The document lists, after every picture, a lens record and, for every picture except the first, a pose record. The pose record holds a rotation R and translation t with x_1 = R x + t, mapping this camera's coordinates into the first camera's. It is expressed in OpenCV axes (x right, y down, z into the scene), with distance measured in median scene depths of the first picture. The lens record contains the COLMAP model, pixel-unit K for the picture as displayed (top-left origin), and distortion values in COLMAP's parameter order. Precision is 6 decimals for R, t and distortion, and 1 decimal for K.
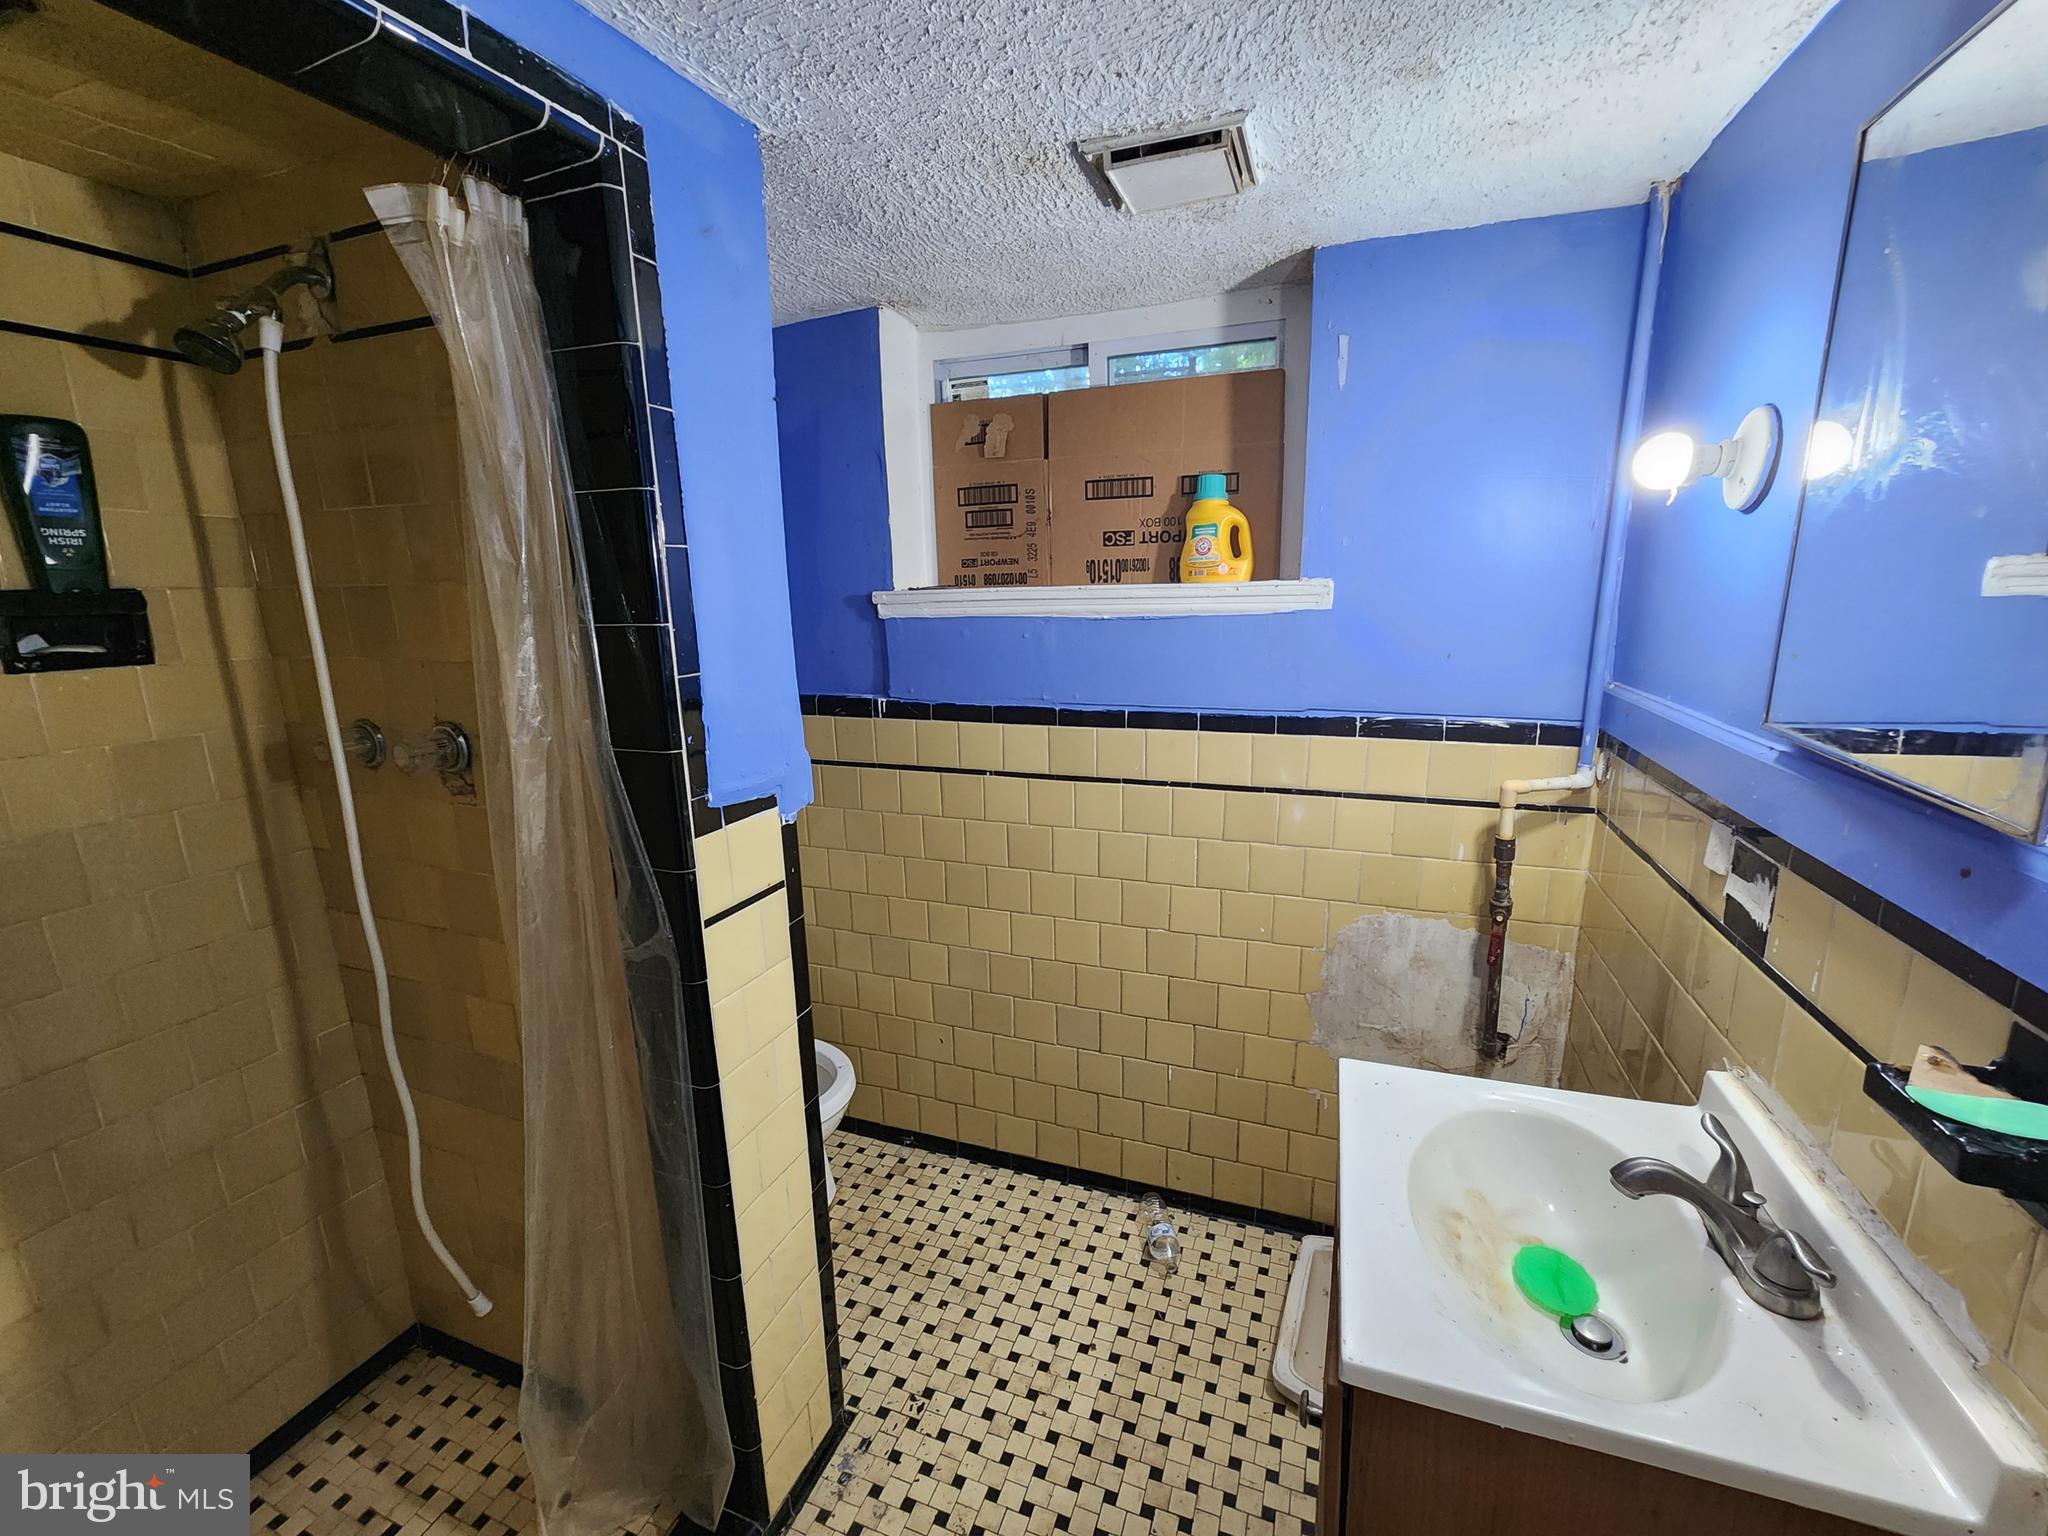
lens RADIAL K [[830.0, 0, 1024.5], [0, 830.0, 764.1], [0, 0, 1]] dist [-0.004248, 0.001555]
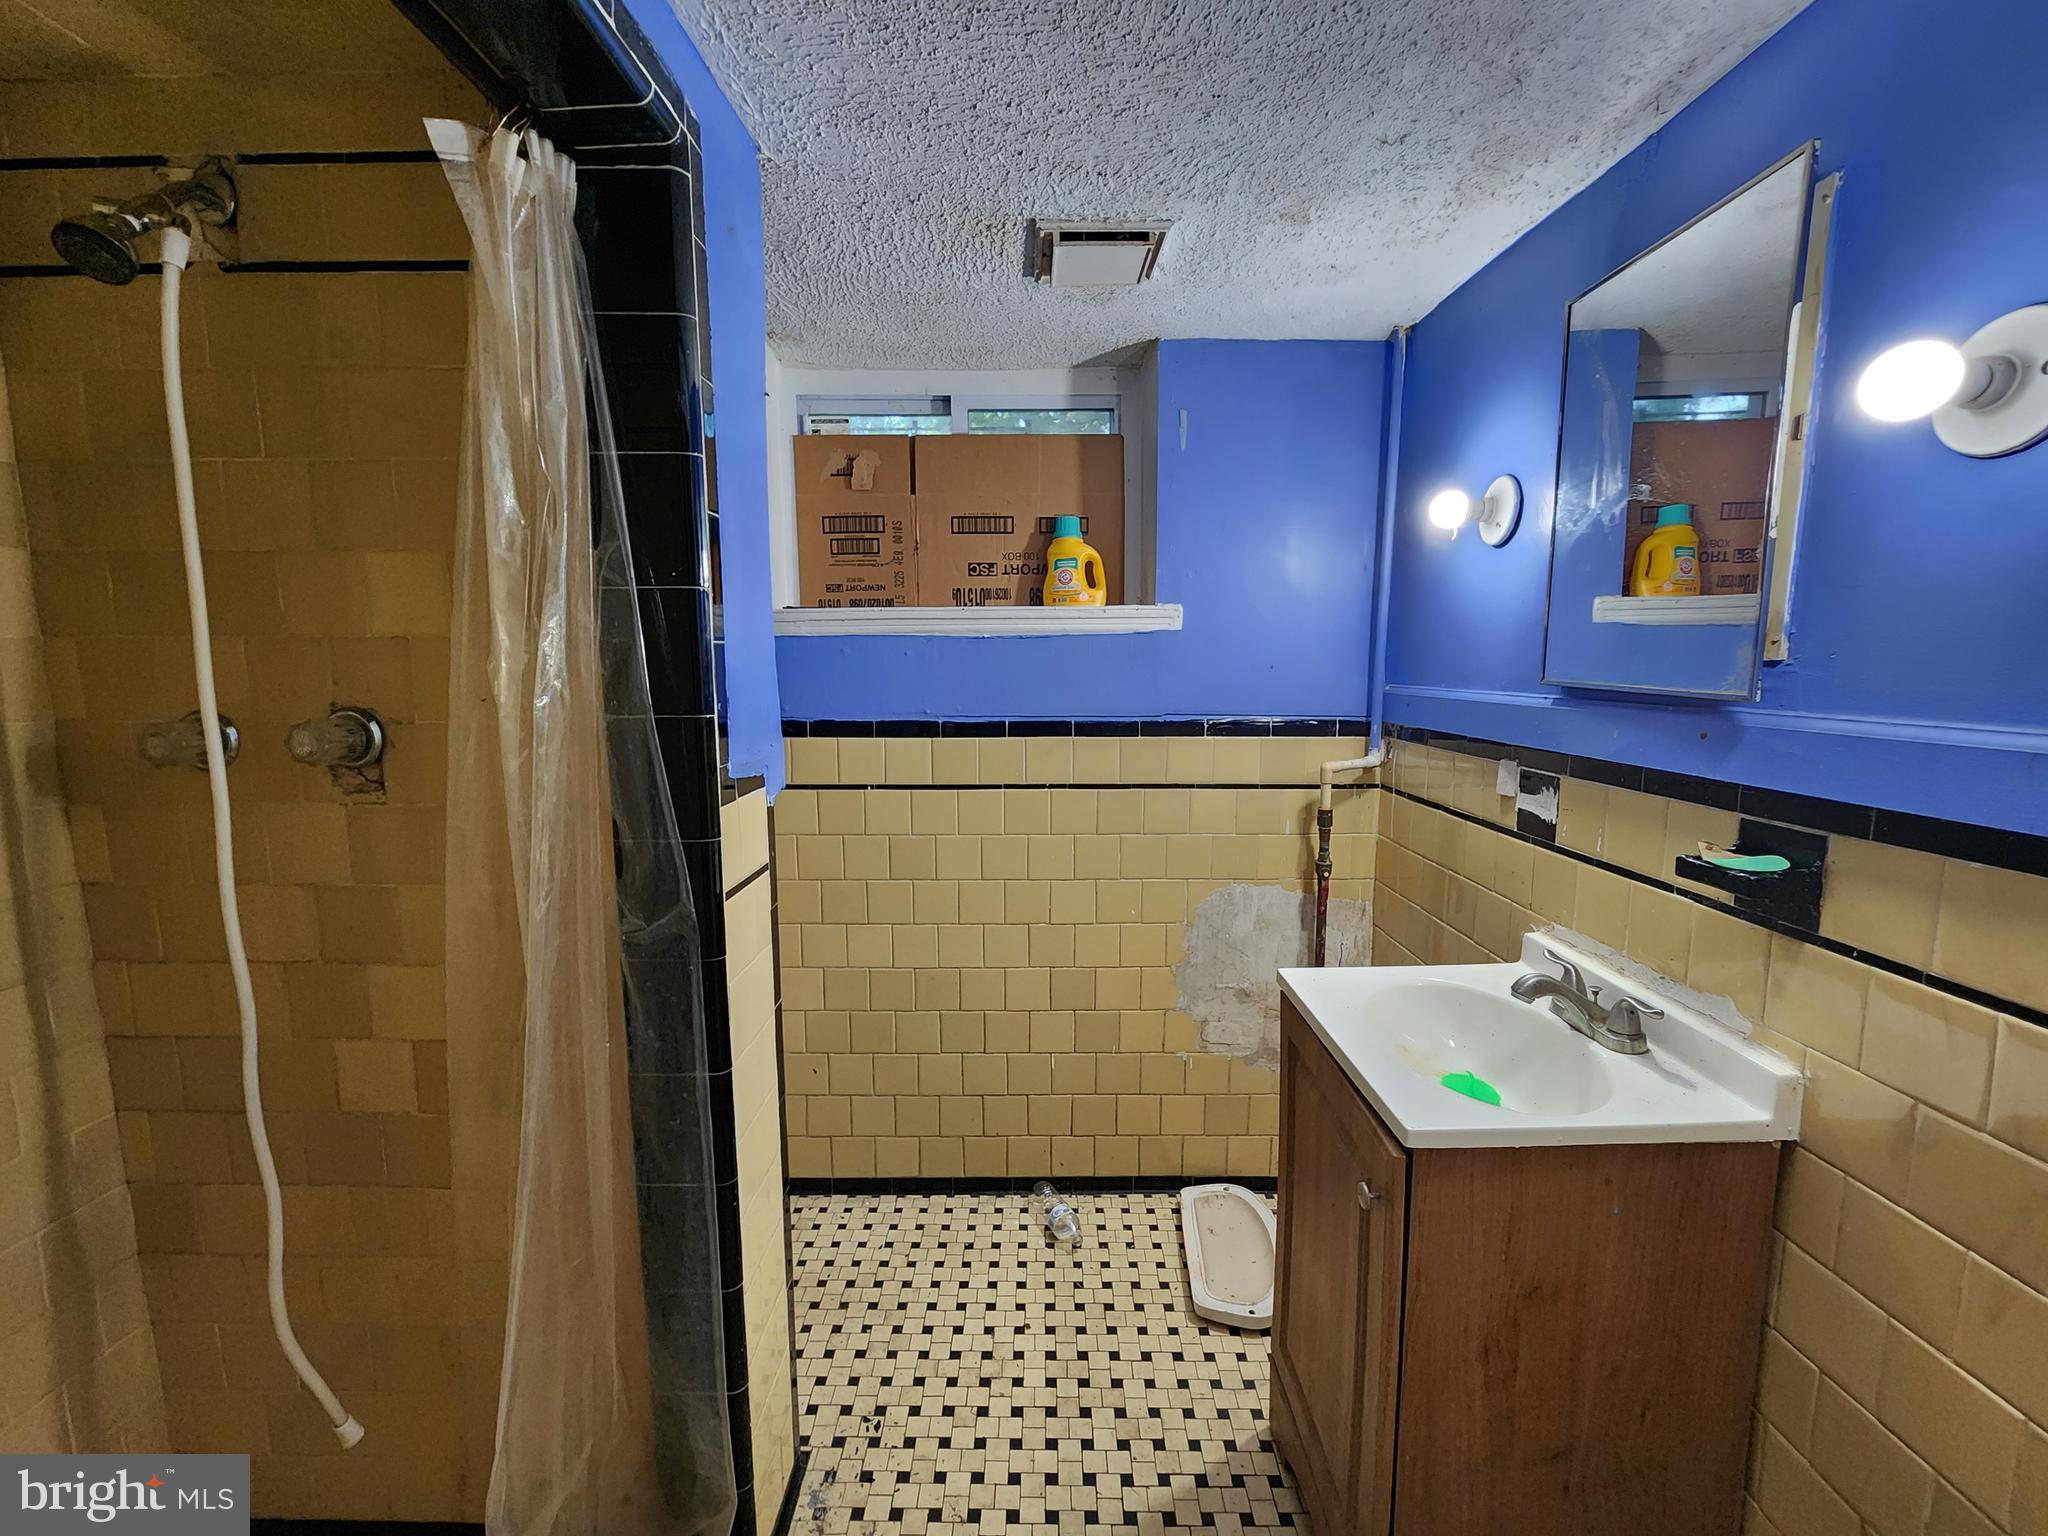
lens RADIAL K [[830.0, 0, 1030.1], [0, 830.0, 756.8], [0, 0, 1]] dist [-0.004248, 0.001555]
pose [[0.942228, -0.022961, 0.334185, -0.272725], [0.053819, 0.995064, -0.083371, 0.095706], [-0.330621, 0.096540, 0.938813, -0.040825]]
